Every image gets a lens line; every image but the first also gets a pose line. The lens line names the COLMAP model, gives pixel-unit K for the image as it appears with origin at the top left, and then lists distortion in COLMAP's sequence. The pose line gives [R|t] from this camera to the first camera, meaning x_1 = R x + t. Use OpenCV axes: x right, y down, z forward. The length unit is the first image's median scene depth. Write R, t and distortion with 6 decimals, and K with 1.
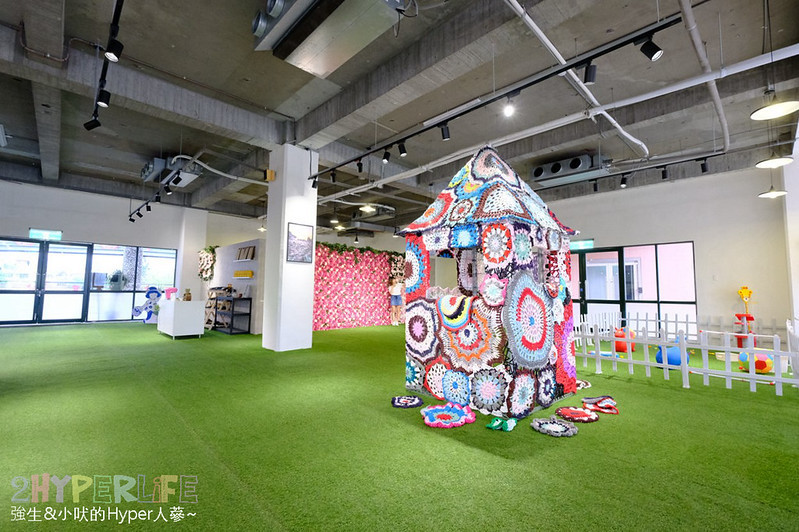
lens RADIAL K [[357.8, 0, 399.5], [0, 357.8, 266.0], [0, 0, 1]] dist [0.000148, 0.000021]
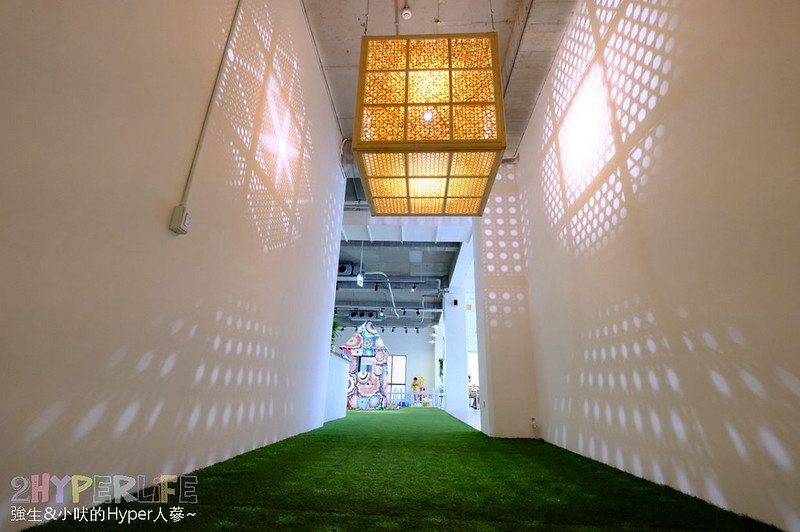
lens RADIAL K [[358.2, 0, 400.0], [0, 358.2, 266.0], [0, 0, 1]] dist [0.000148, 0.000021]
pose [[0.729696, 0.244363, 0.638616, -1.787274], [-0.077880, 0.957585, -0.277427, 0.041710], [-0.679322, 0.152702, 0.717777, -1.541853]]
